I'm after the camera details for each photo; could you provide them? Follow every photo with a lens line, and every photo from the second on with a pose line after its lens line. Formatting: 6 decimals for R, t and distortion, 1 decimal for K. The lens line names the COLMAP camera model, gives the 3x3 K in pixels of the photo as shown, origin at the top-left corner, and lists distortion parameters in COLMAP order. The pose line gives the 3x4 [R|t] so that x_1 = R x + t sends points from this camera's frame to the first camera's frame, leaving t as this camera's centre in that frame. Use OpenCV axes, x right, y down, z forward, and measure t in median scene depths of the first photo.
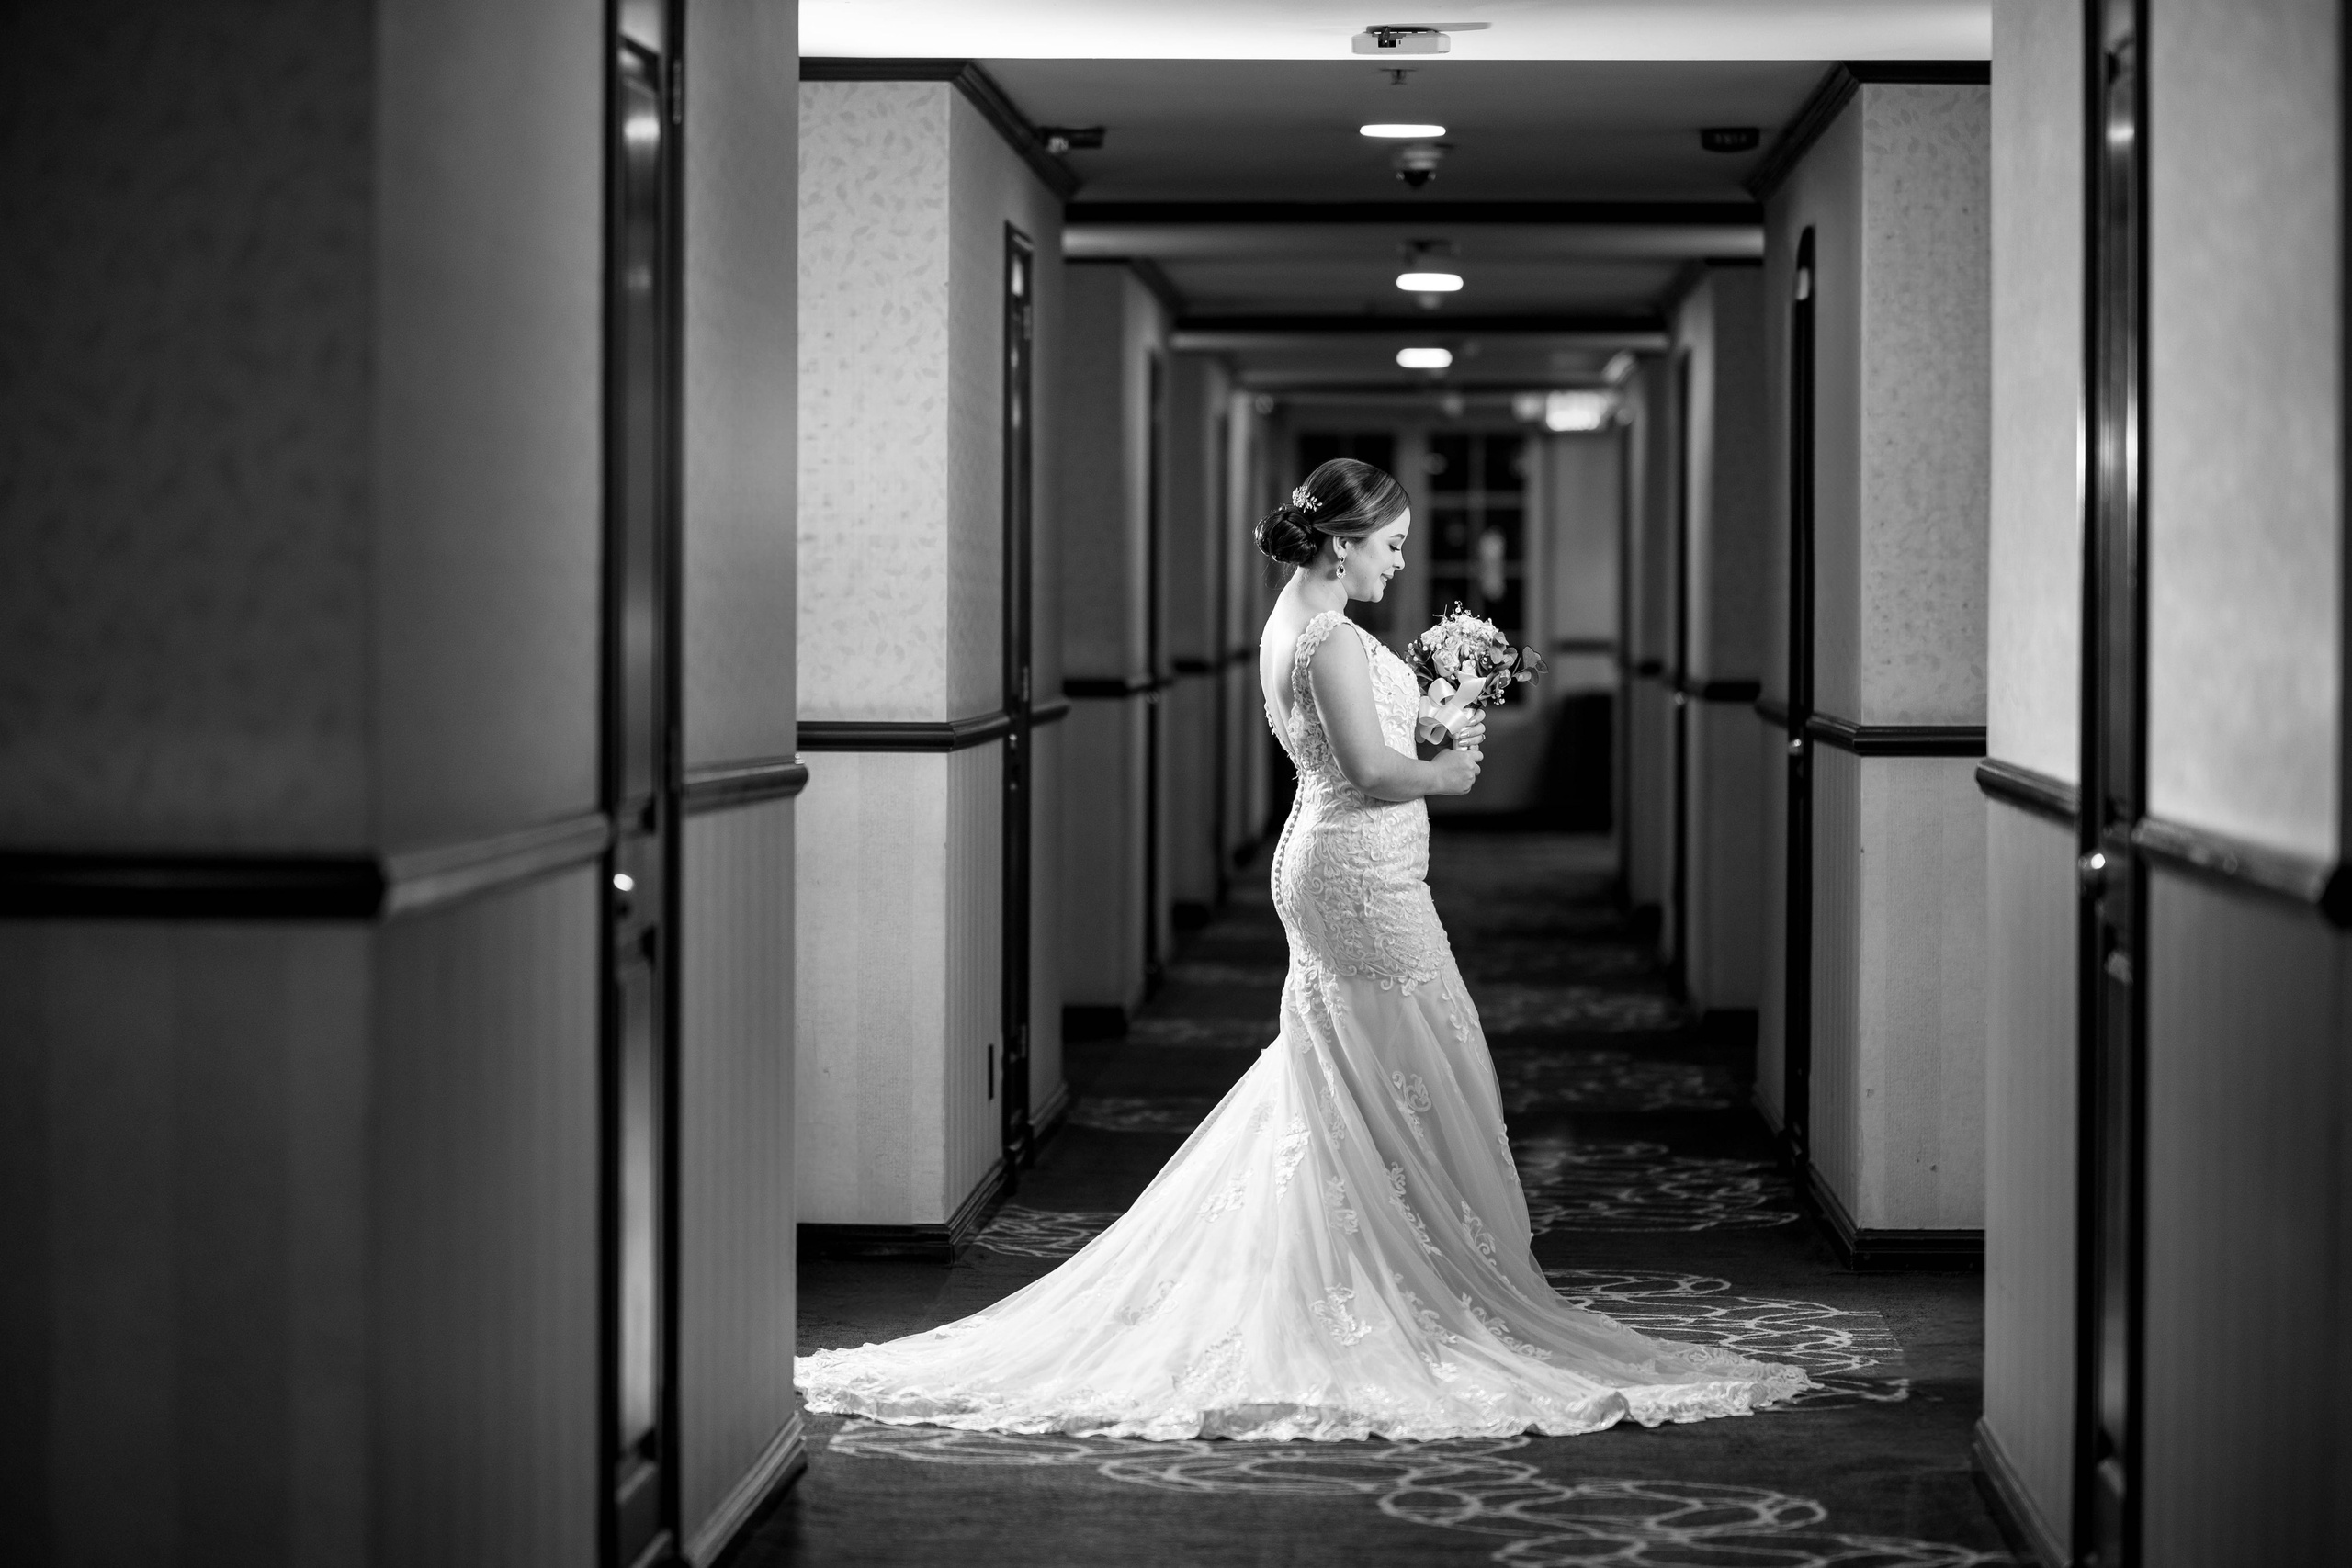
lens RADIAL K [[7467.3, 0, 1176.0], [0, 7467.3, 784.0], [0, 0, 1]] dist [0.030523, -3.277767]
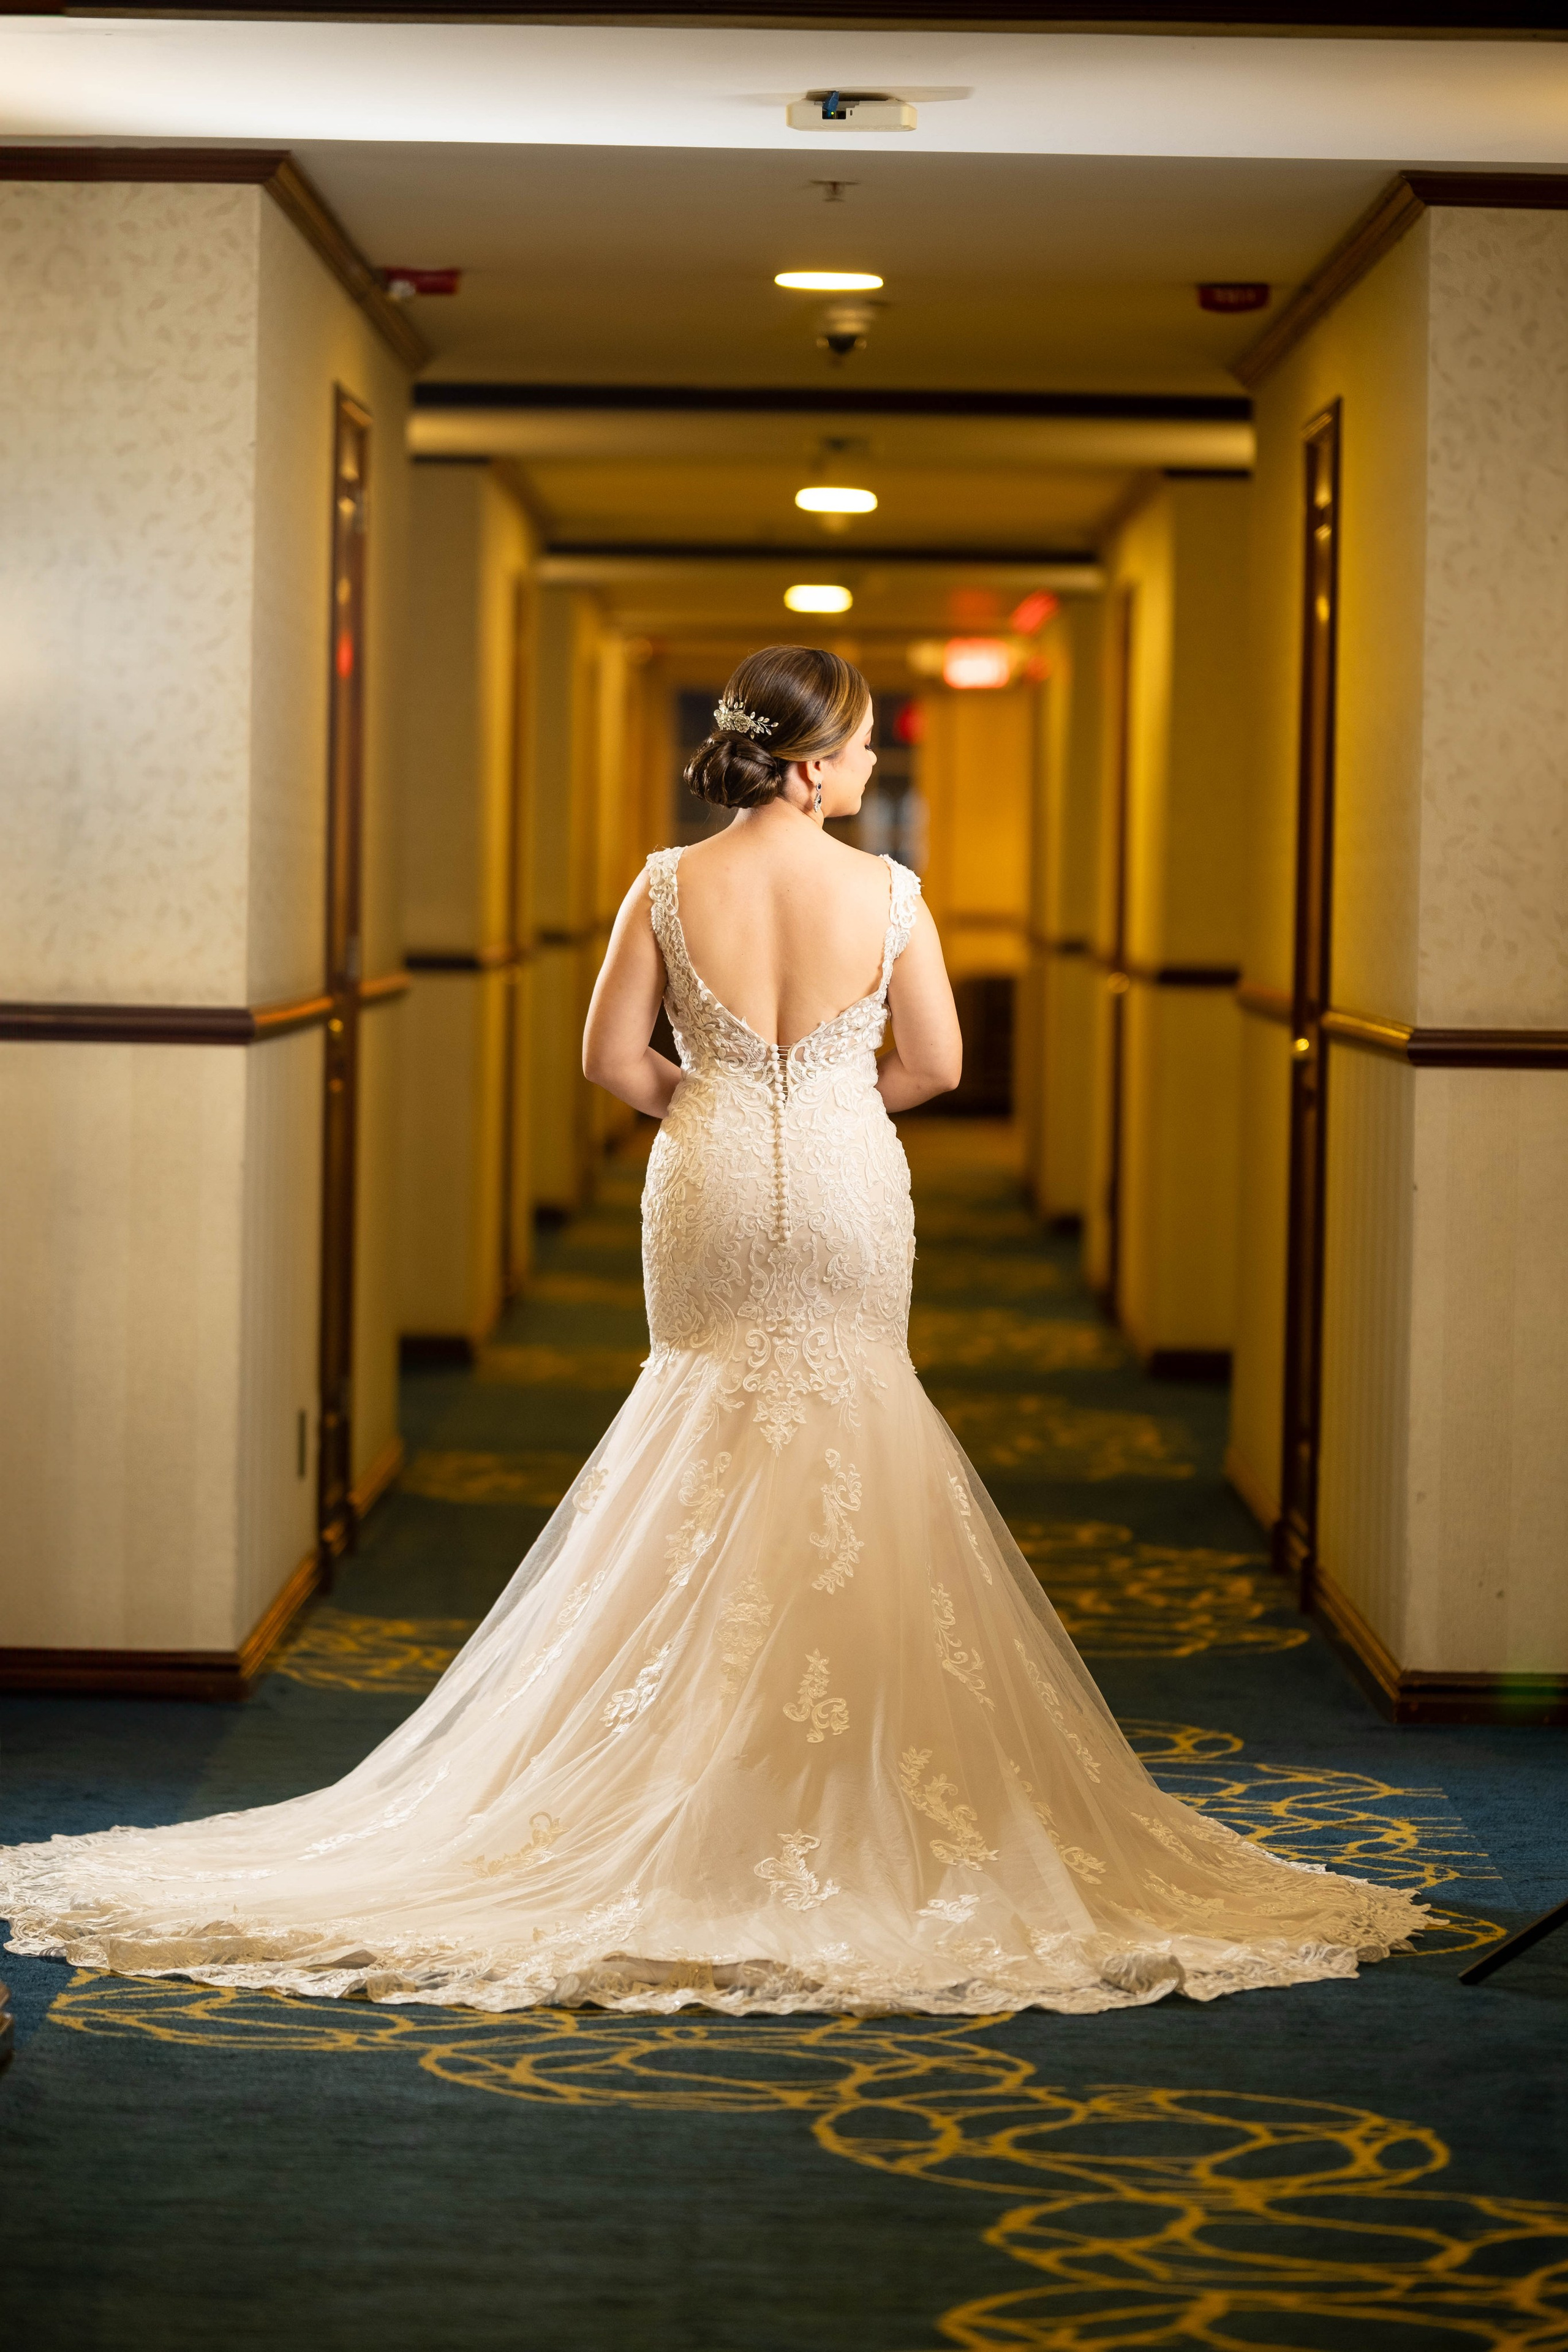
lens RADIAL K [[7468.1, 0, 786.7], [0, 7468.1, 1128.2], [0, 0, 1]] dist [0.030523, -3.277767]
pose [[0.999340, 0.013054, 0.033886, -0.000512], [-0.013383, 0.999865, 0.009510, -0.003860], [-0.033757, -0.009958, 0.999380, 0.219462]]
